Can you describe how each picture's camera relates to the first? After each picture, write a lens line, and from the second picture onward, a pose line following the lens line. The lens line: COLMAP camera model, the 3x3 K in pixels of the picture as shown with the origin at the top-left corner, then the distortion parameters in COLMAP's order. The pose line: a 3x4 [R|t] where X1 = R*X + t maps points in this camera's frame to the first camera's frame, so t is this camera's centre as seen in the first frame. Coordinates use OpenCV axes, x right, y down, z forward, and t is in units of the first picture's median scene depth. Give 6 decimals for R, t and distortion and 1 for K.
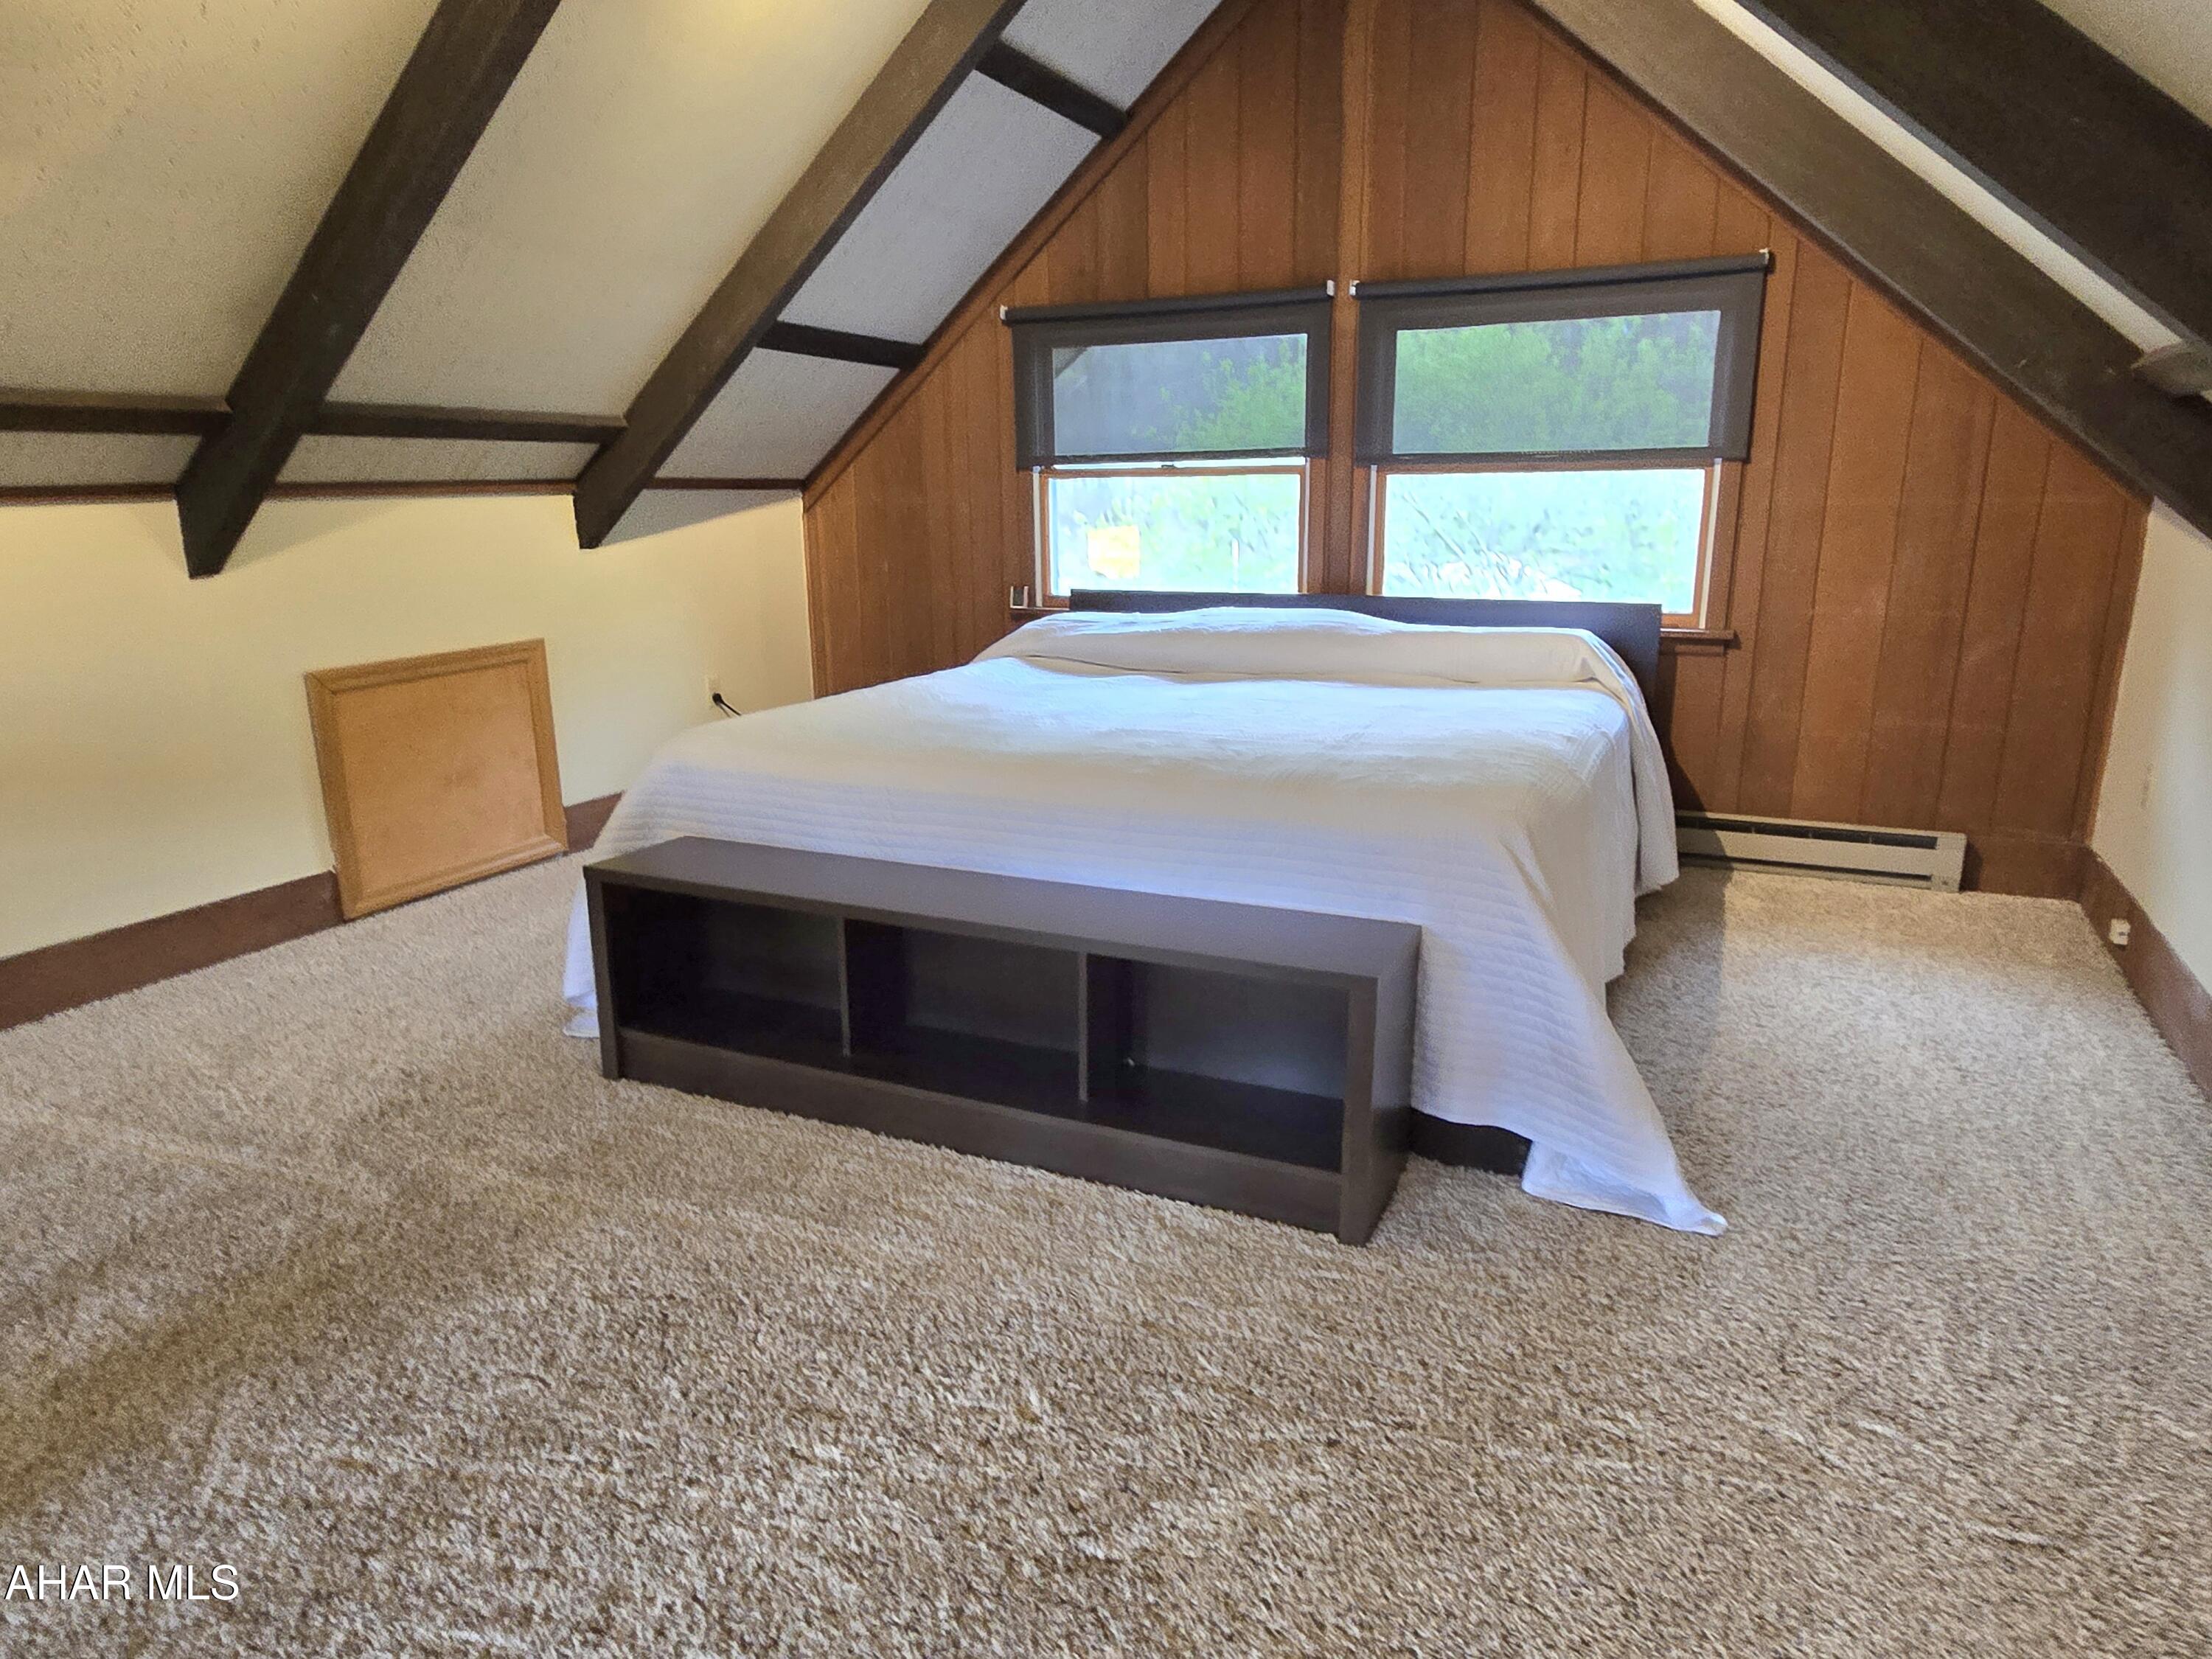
lens RADIAL K [[1350.8, 0, 1106.0], [0, 1350.8, 829.5], [0, 0, 1]] dist [0.005500, 0.001531]
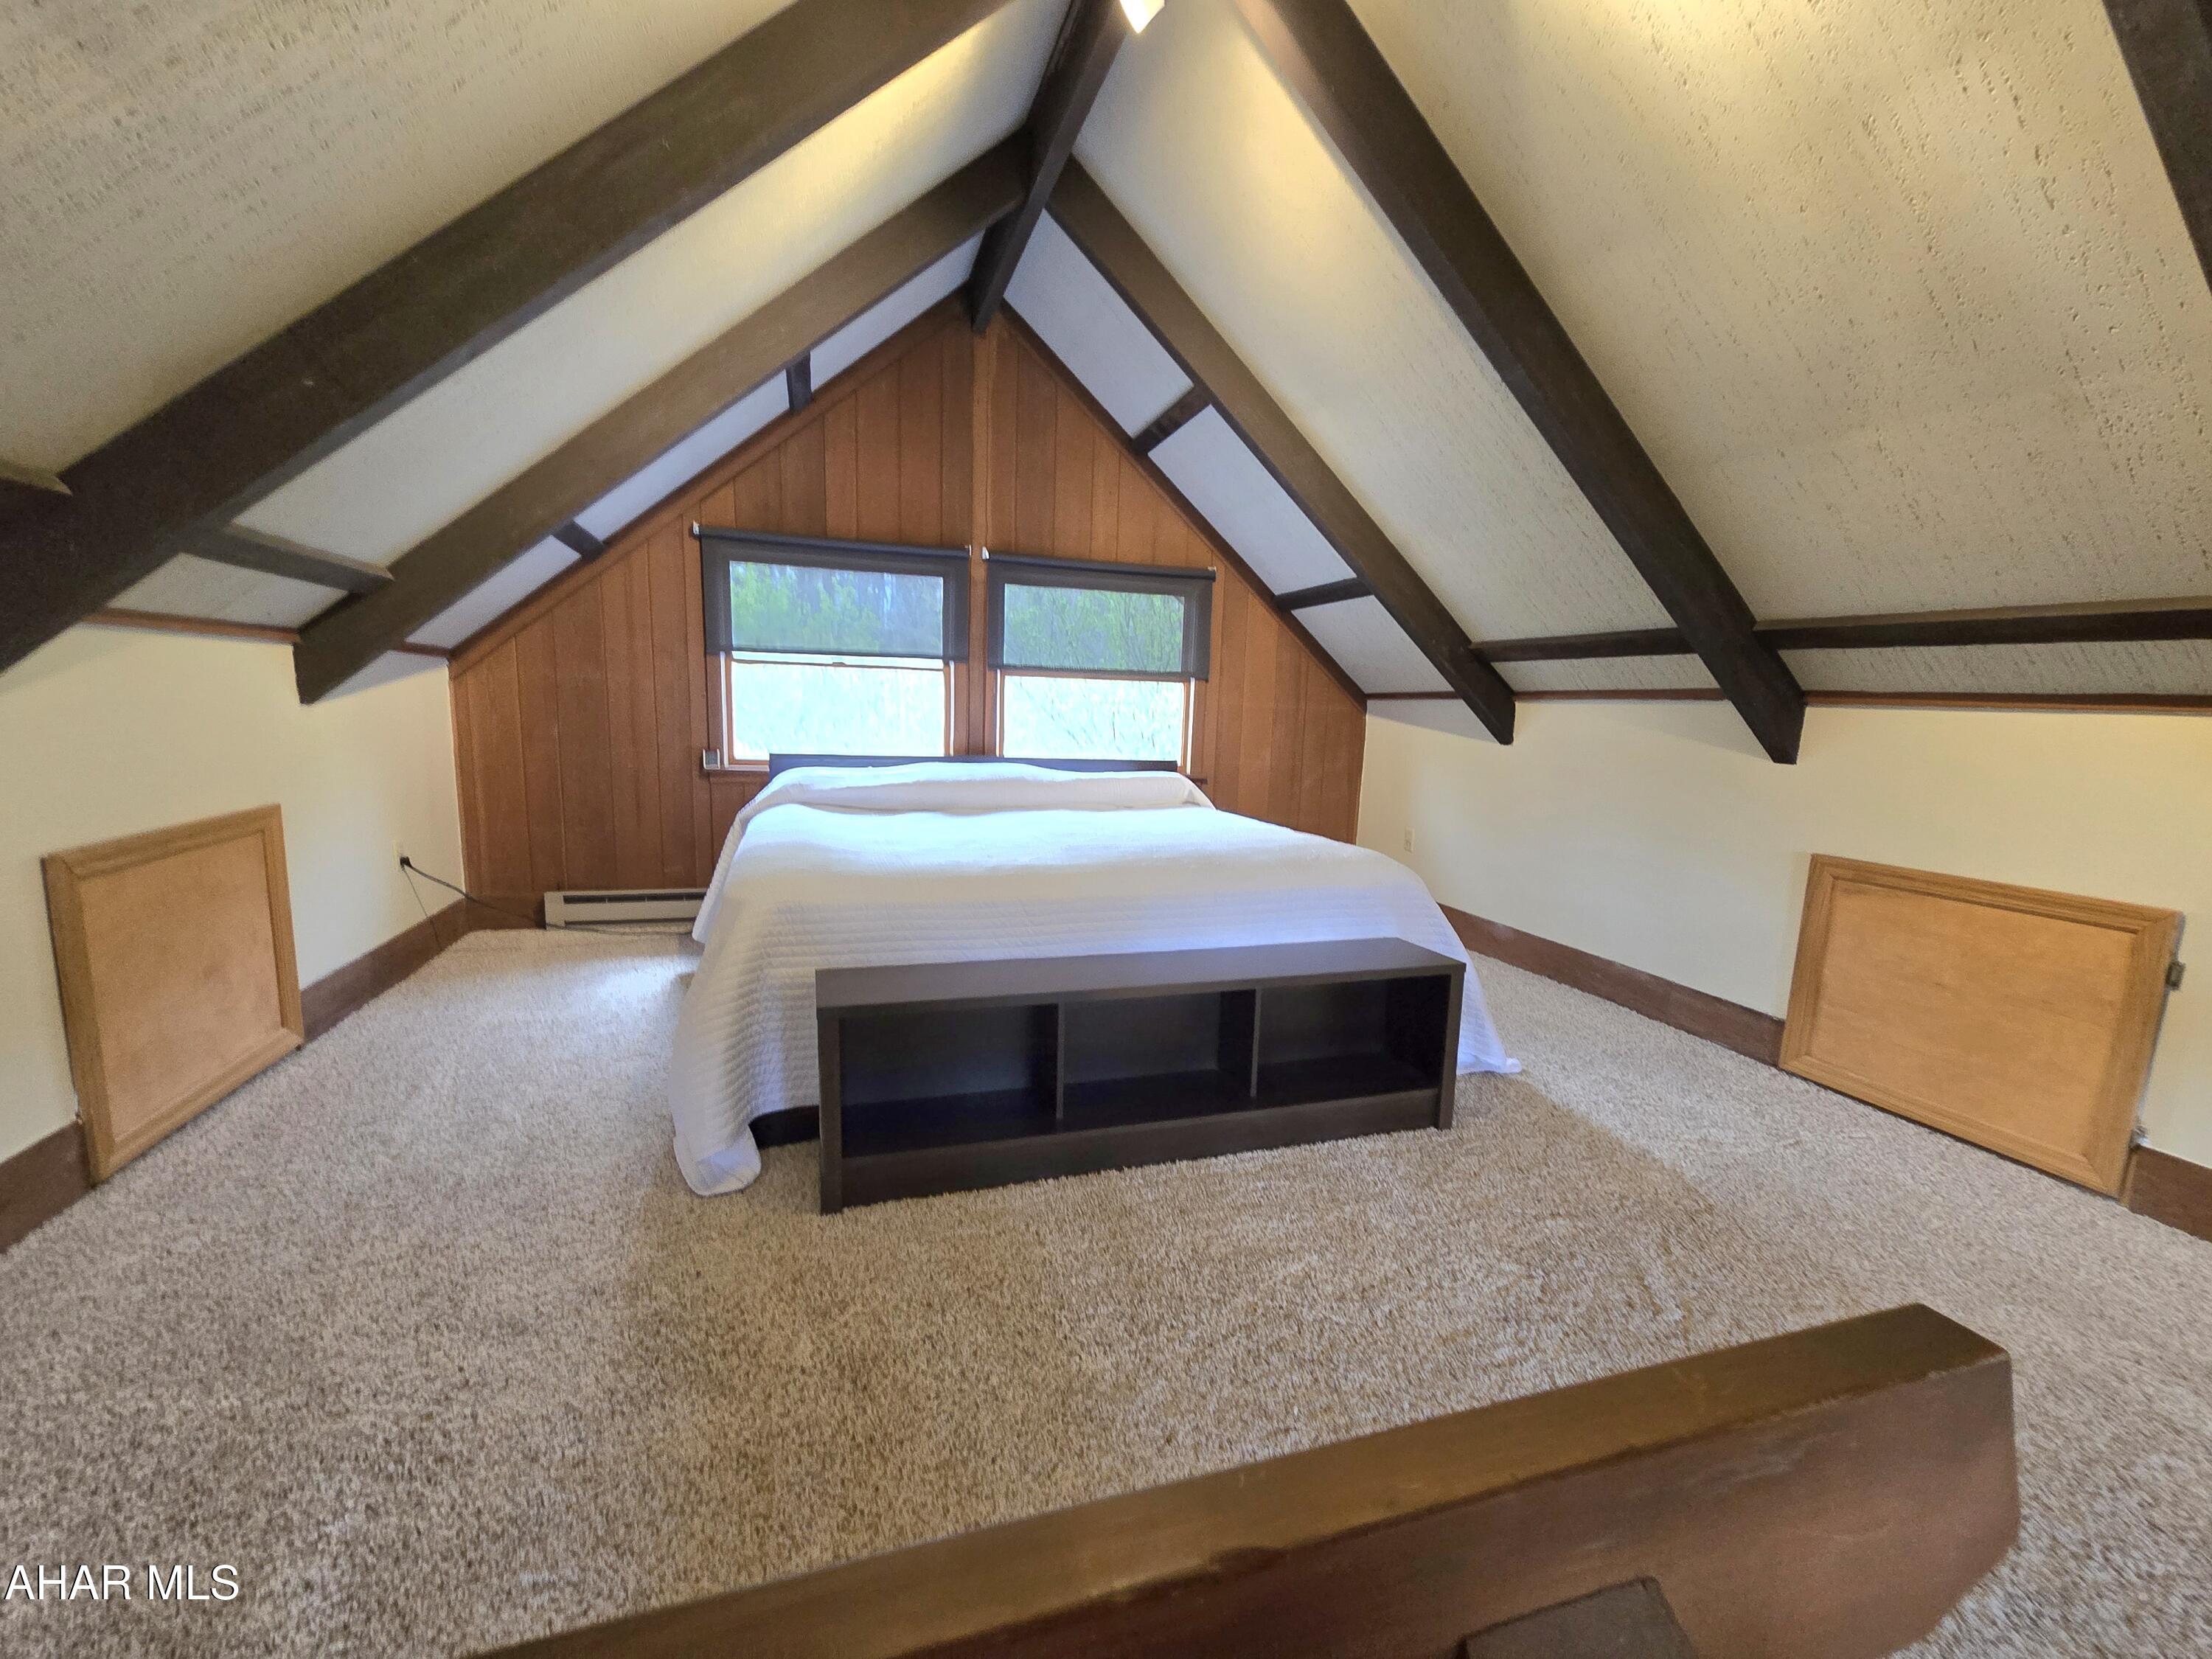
lens RADIAL K [[891.7, 0, 1105.4], [0, 891.7, 850.4], [0, 0, 1]] dist [0.001806, 0.000282]
pose [[0.730016, -0.073580, 0.679457, -0.418033], [0.125065, 0.991782, -0.026970, -0.028047], [-0.671889, 0.104665, 0.733219, 0.215038]]
